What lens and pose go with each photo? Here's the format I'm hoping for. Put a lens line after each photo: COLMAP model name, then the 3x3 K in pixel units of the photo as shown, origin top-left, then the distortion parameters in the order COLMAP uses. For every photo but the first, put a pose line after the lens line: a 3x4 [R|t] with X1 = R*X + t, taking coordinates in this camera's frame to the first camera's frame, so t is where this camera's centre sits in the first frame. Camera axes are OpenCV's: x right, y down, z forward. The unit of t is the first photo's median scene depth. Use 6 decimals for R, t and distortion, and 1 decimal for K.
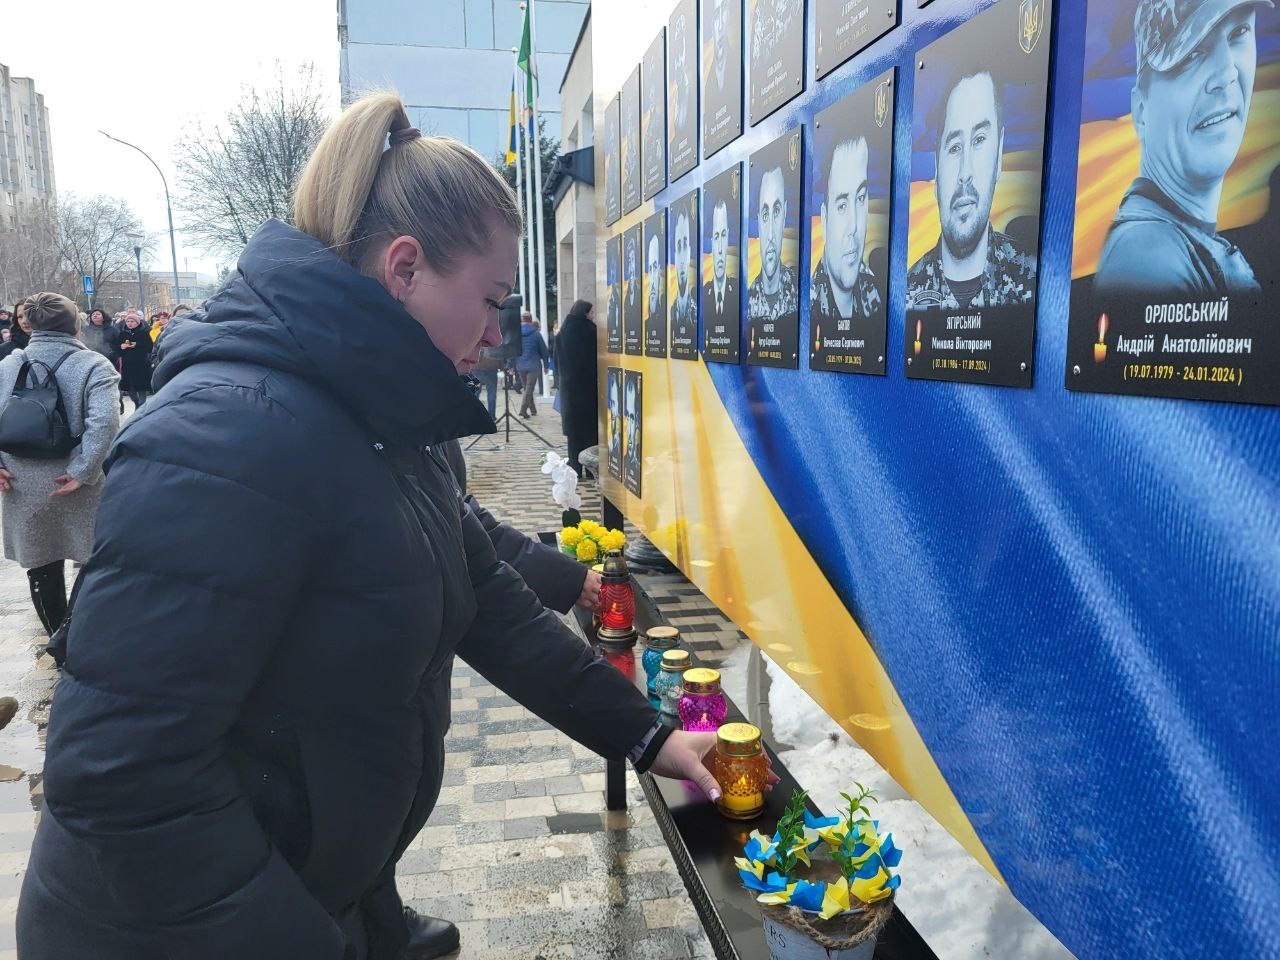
lens RADIAL K [[948.0, 0, 633.7], [0, 948.0, 485.3], [0, 0, 1]] dist [0.058825, -0.045086]
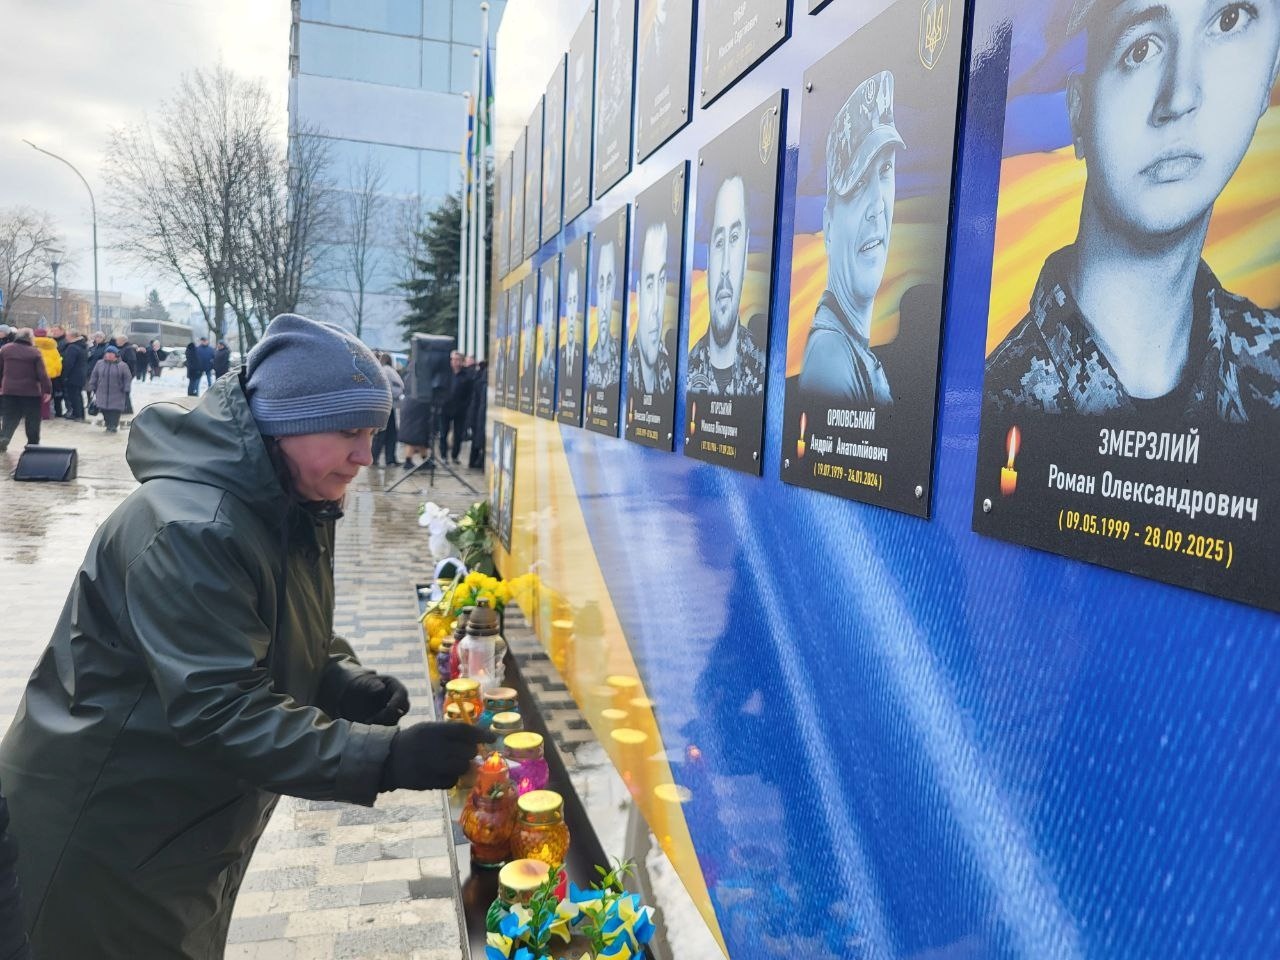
lens RADIAL K [[959.5, 0, 655.1], [0, 959.5, 492.9], [0, 0, 1]] dist [0.033469, -0.003099]
pose [[0.995106, 0.049656, 0.085426, 0.183999], [-0.045650, 0.997793, -0.048224, -0.024286], [-0.087632, 0.044089, 0.995177, -0.028842]]
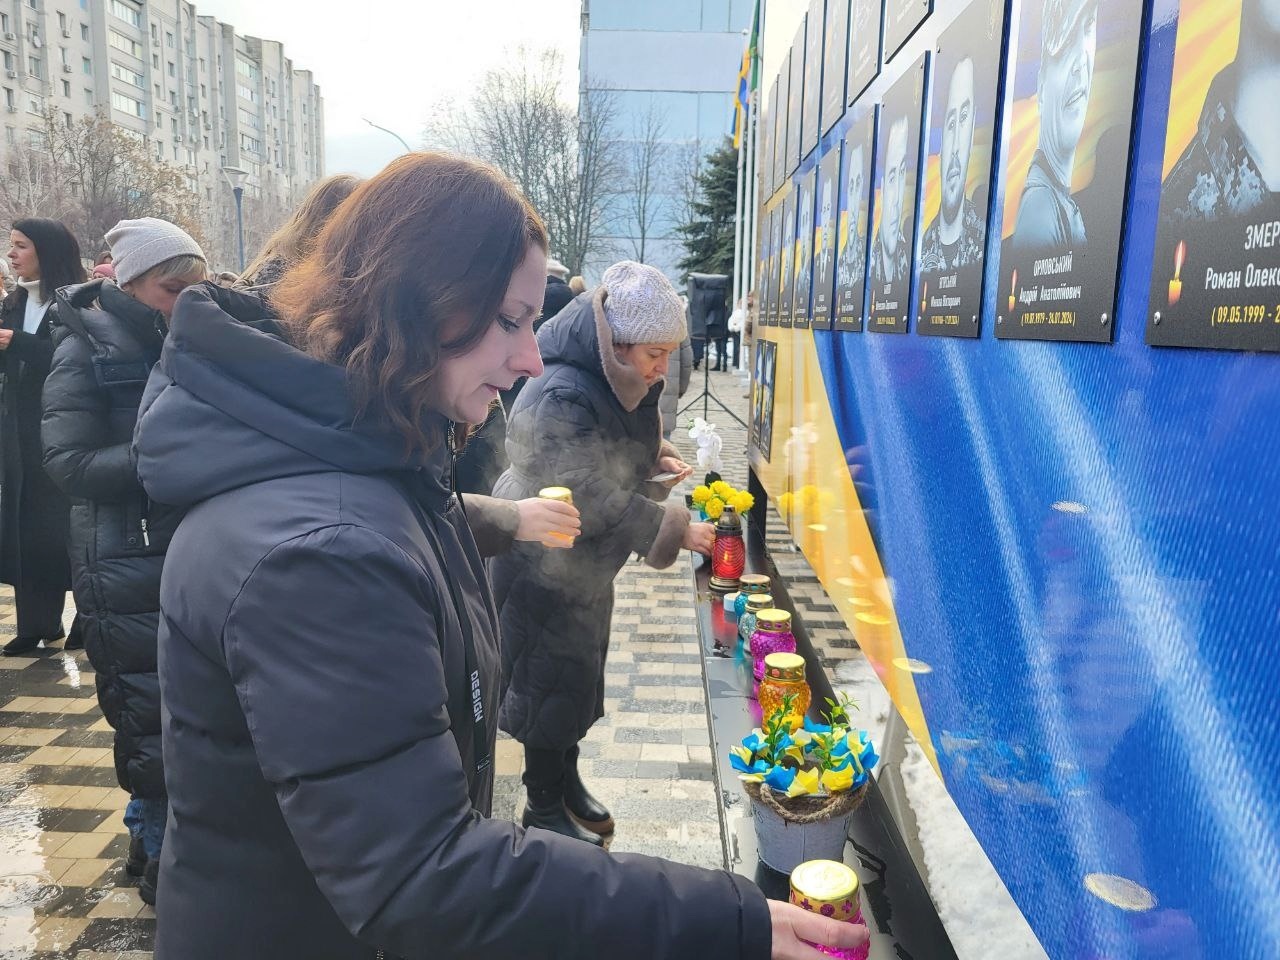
lens RADIAL K [[951.0, 0, 654.8], [0, 951.0, 479.9], [0, 0, 1]] dist [0.059756, -0.050004]
pose [[0.979049, 0.064628, -0.193099, 0.234757], [-0.062632, 0.997901, 0.016430, 0.061367], [0.193755, -0.003992, 0.981042, -0.159170]]
